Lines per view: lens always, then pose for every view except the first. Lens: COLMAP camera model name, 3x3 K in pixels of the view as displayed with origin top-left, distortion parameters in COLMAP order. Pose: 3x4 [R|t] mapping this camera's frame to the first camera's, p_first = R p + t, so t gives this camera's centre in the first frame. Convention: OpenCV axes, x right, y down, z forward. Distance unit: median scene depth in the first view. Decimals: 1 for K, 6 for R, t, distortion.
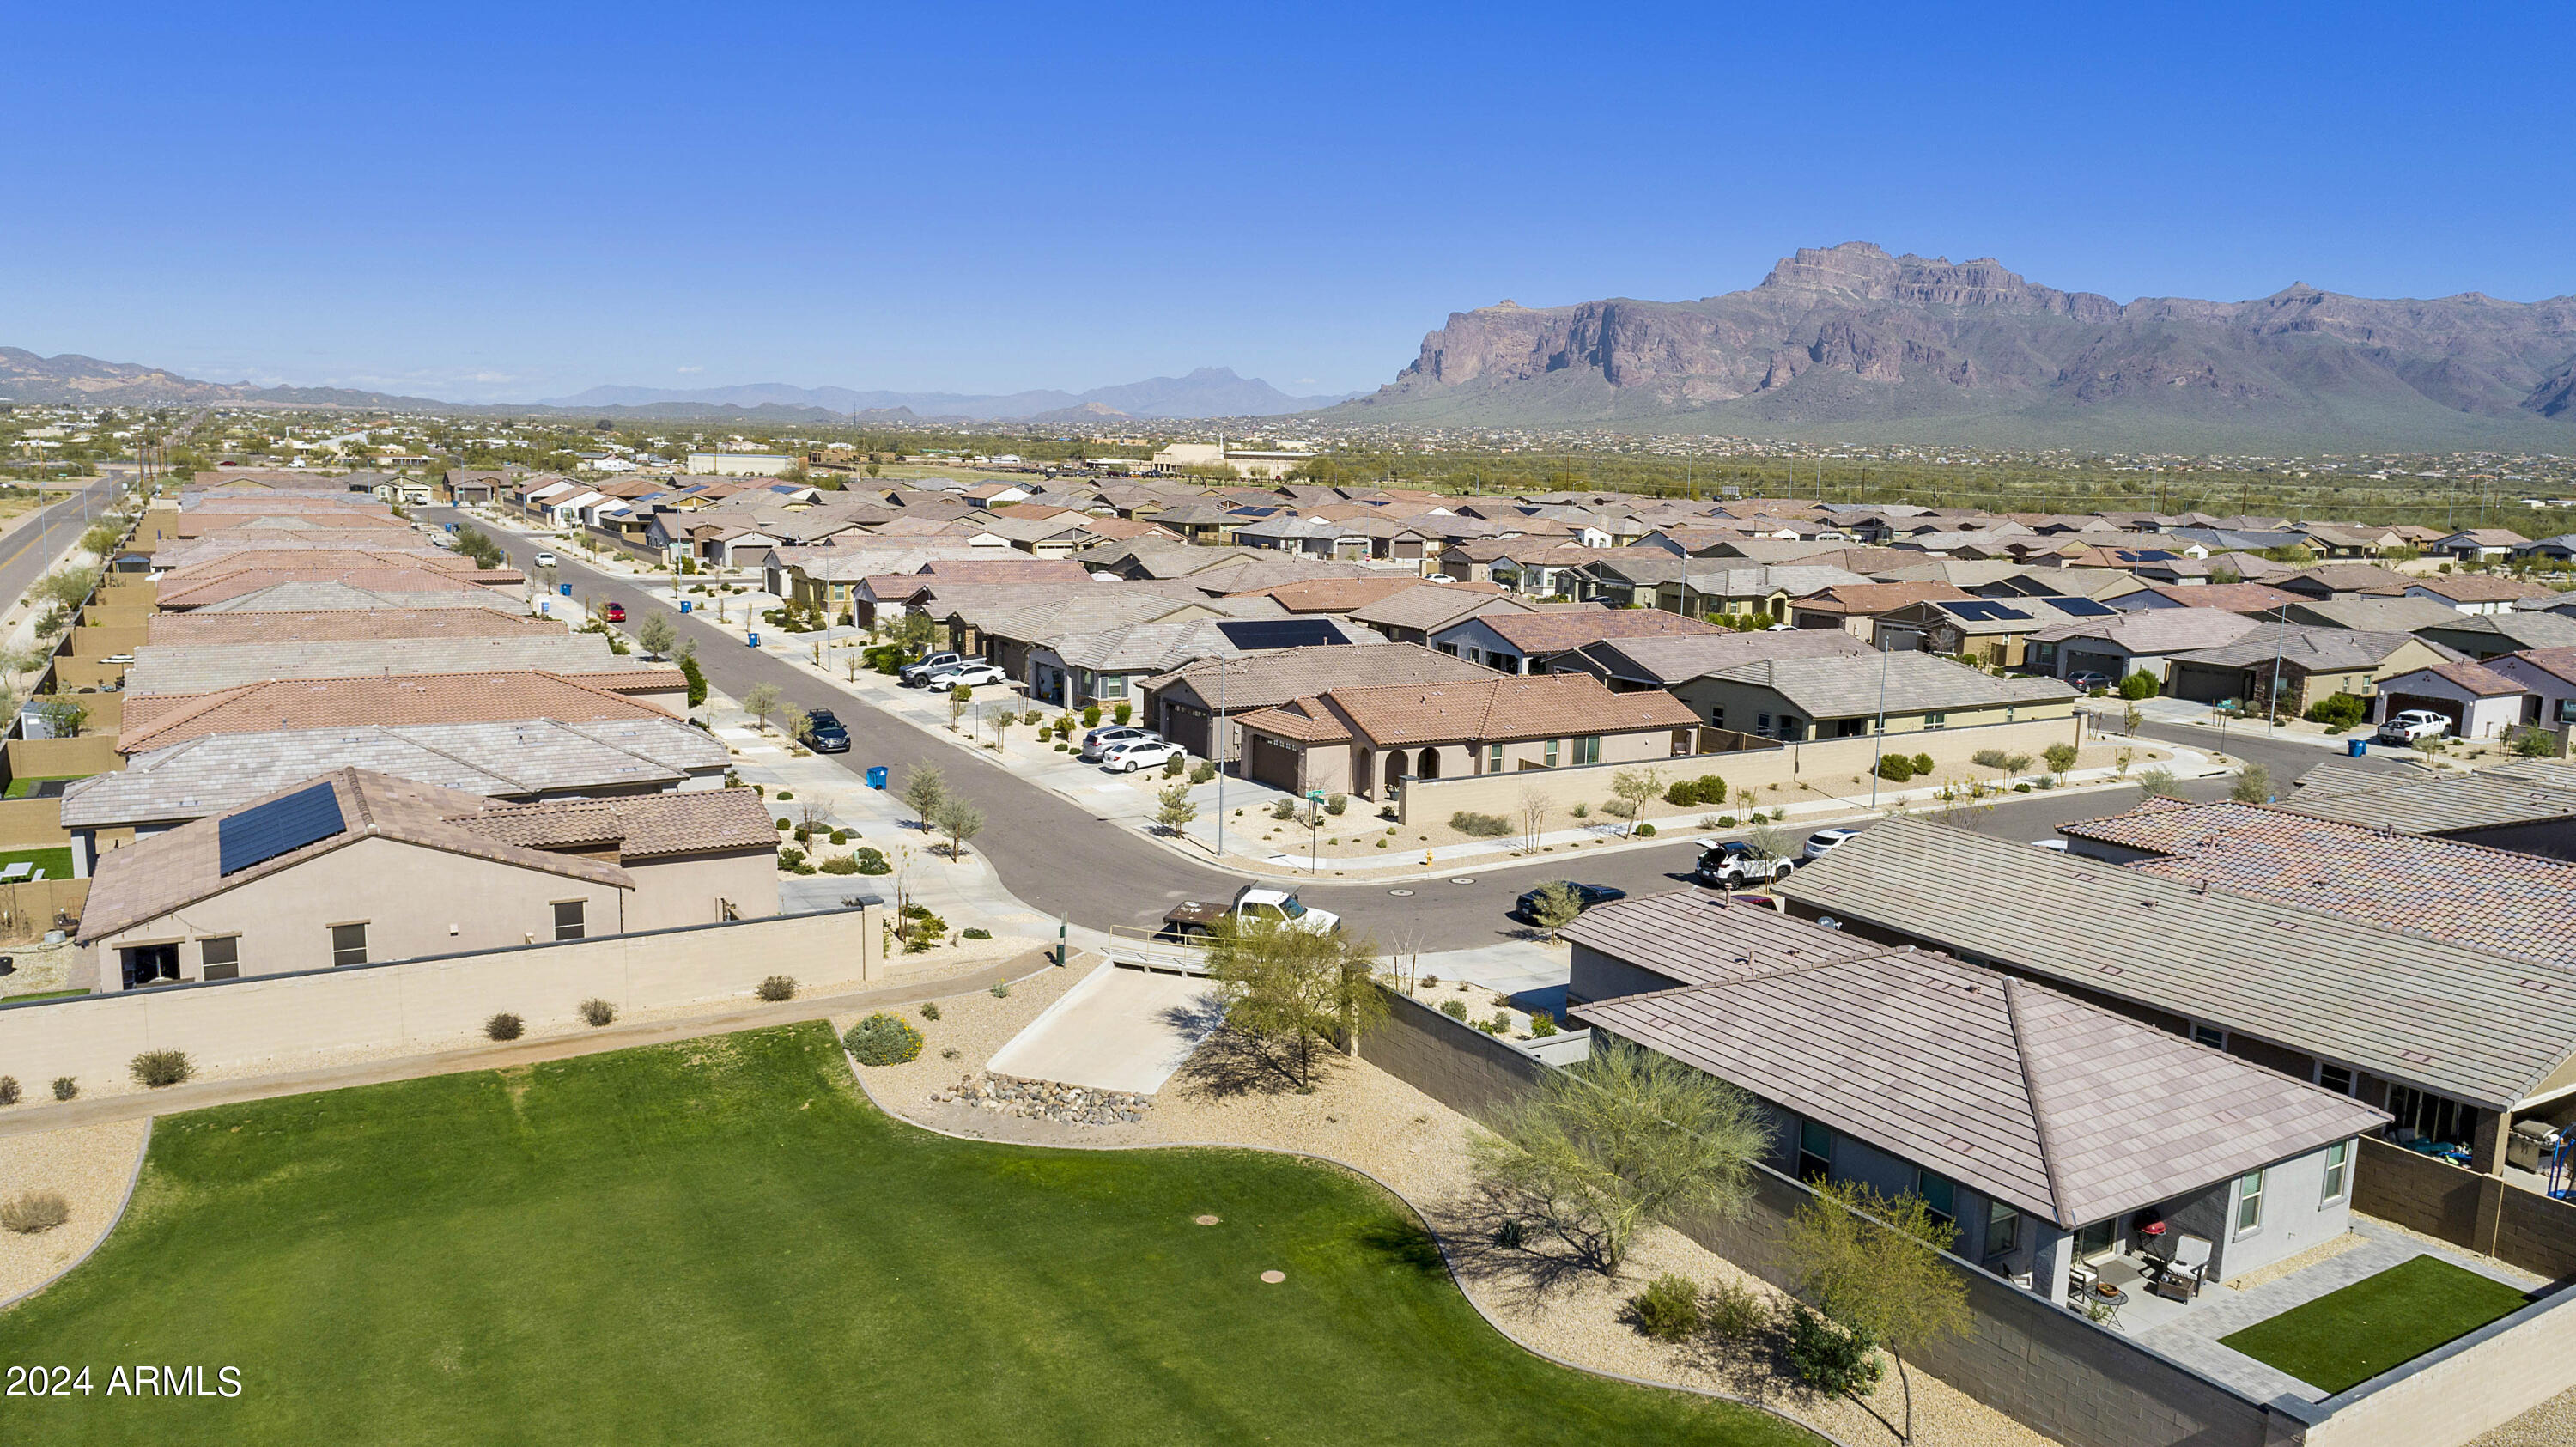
lens RADIAL K [[1787.0, 0, 1301.3], [0, 1787.0, 659.6], [0, 0, 1]] dist [-0.001797, 0.006706]
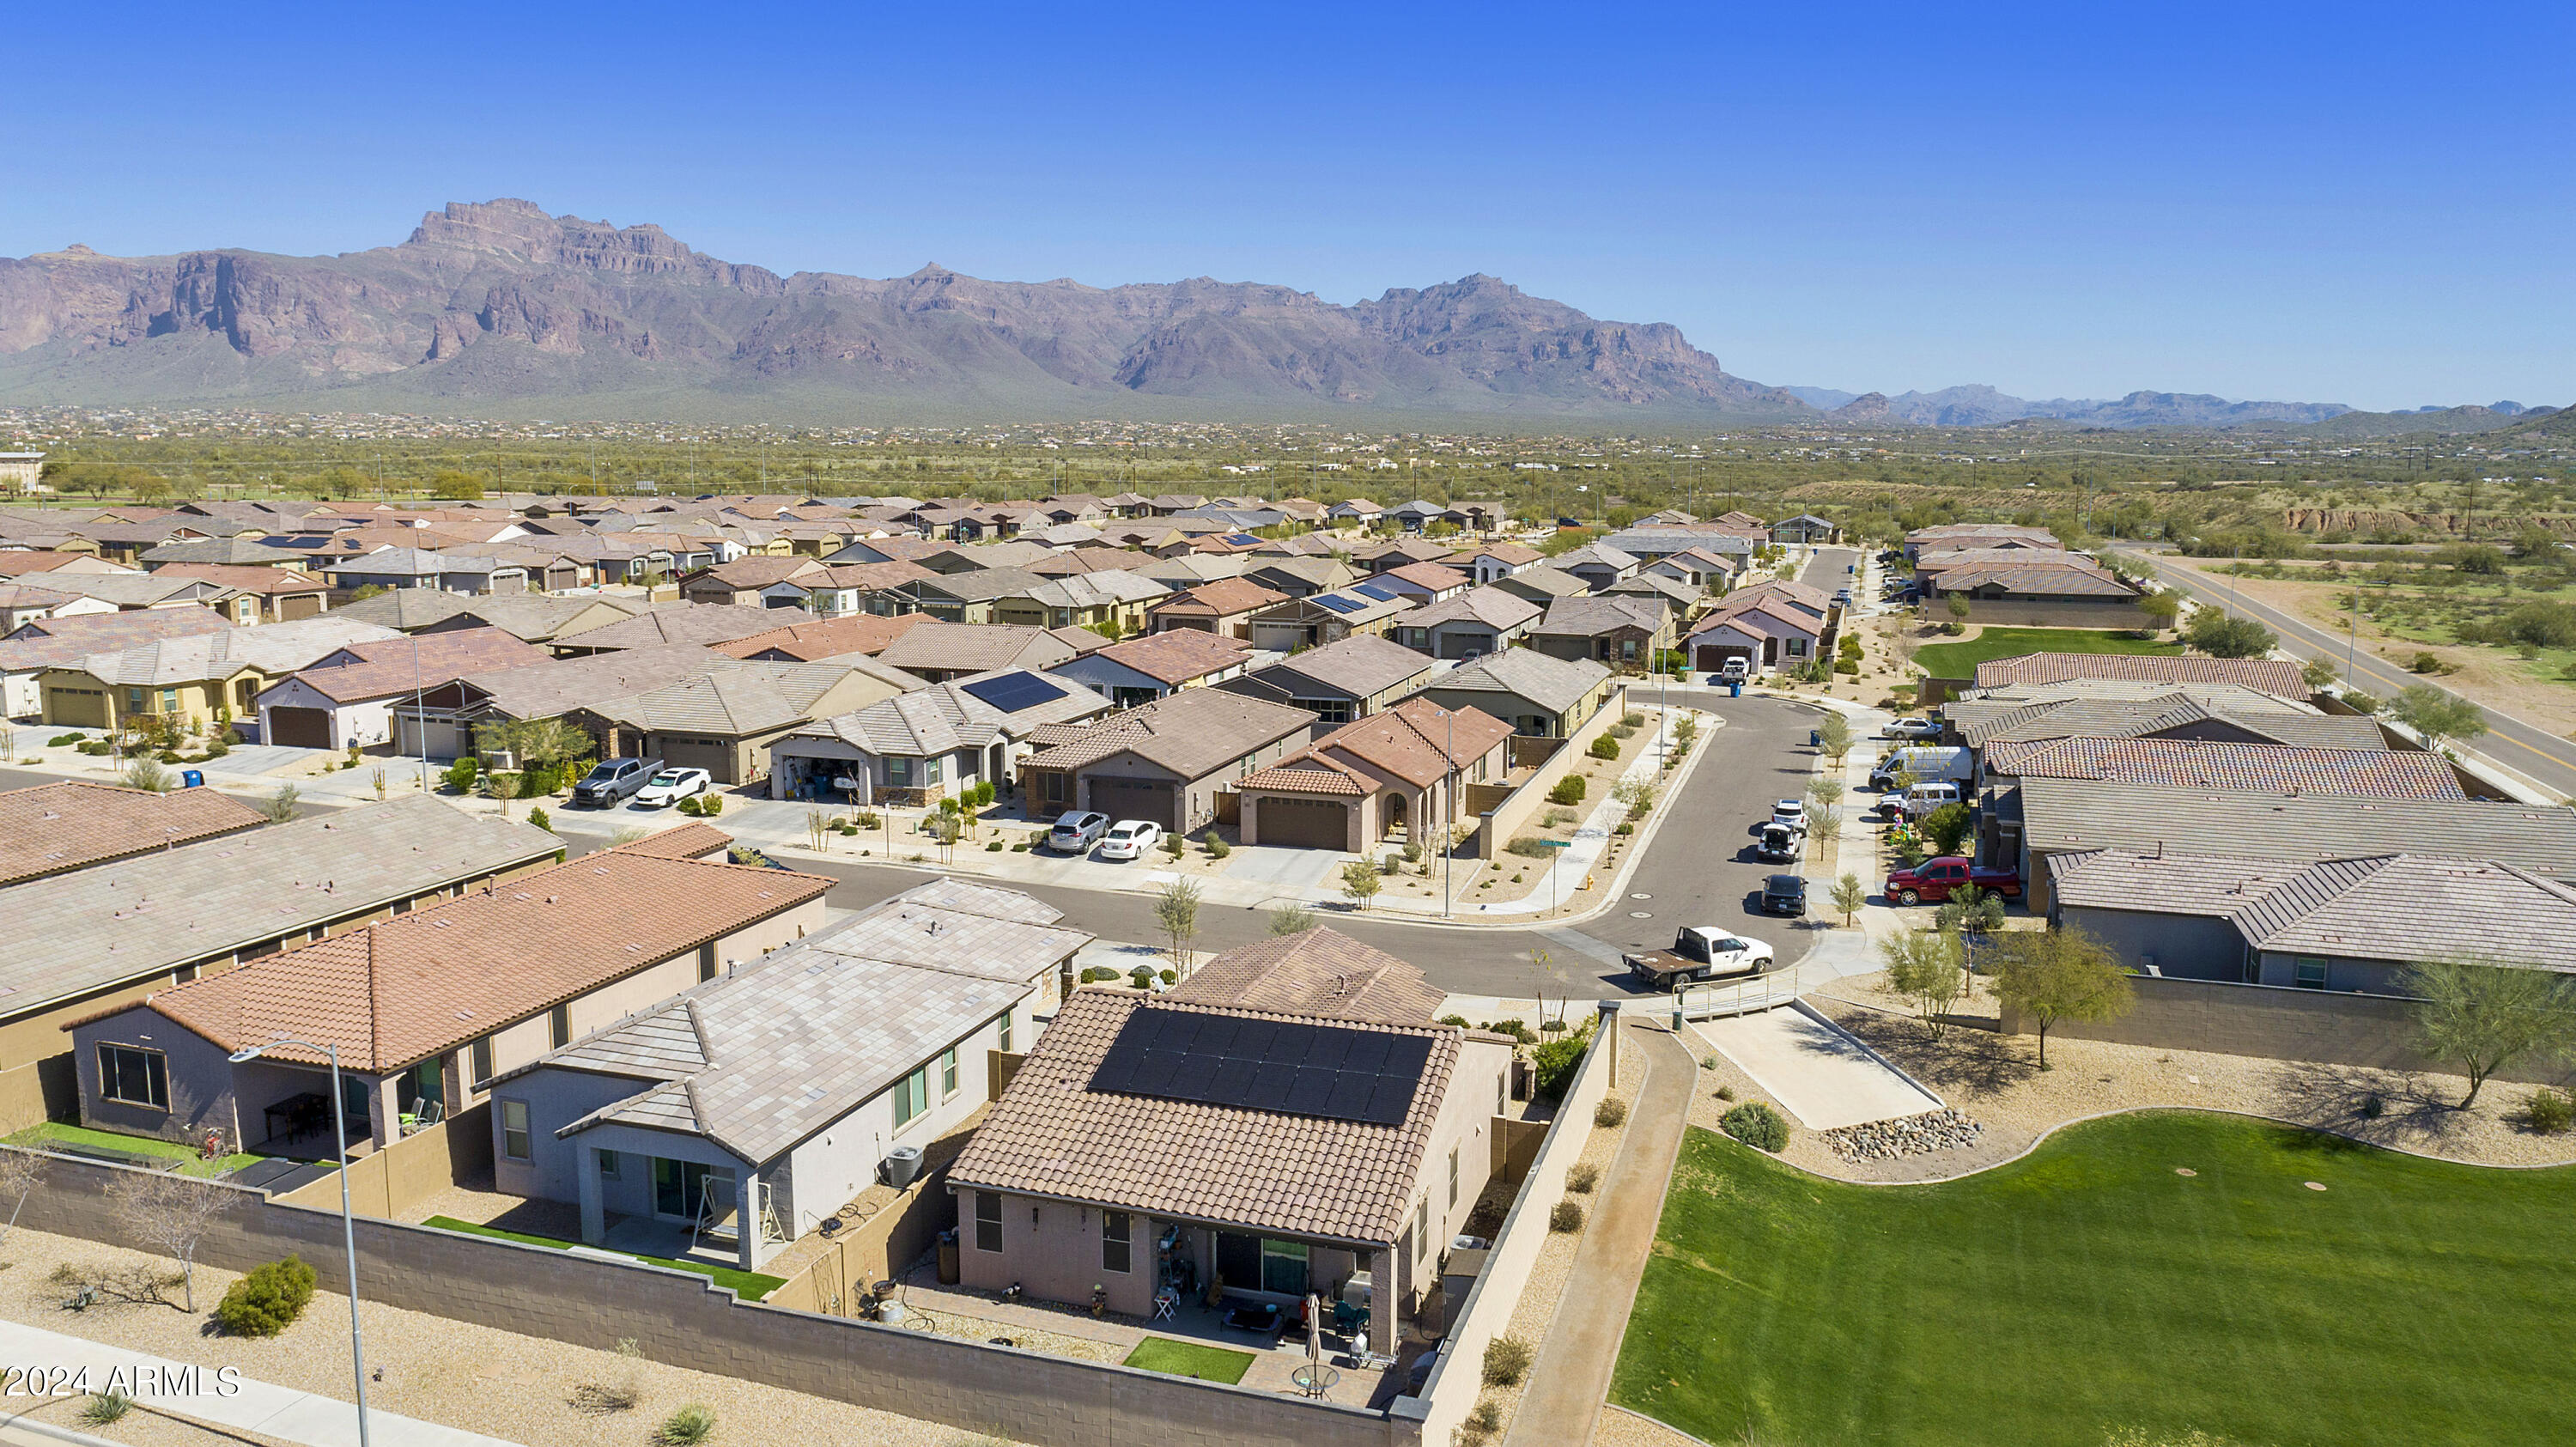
lens RADIAL K [[1854.7, 0, 1286.5], [0, 1854.7, 728.6], [0, 0, 1]] dist [-0.012447, 0.010997]
pose [[0.749246, -0.121451, 0.651061, -0.369287], [0.089439, 0.992592, 0.082234, -0.042863], [-0.656225, -0.003383, 0.754558, 0.123816]]
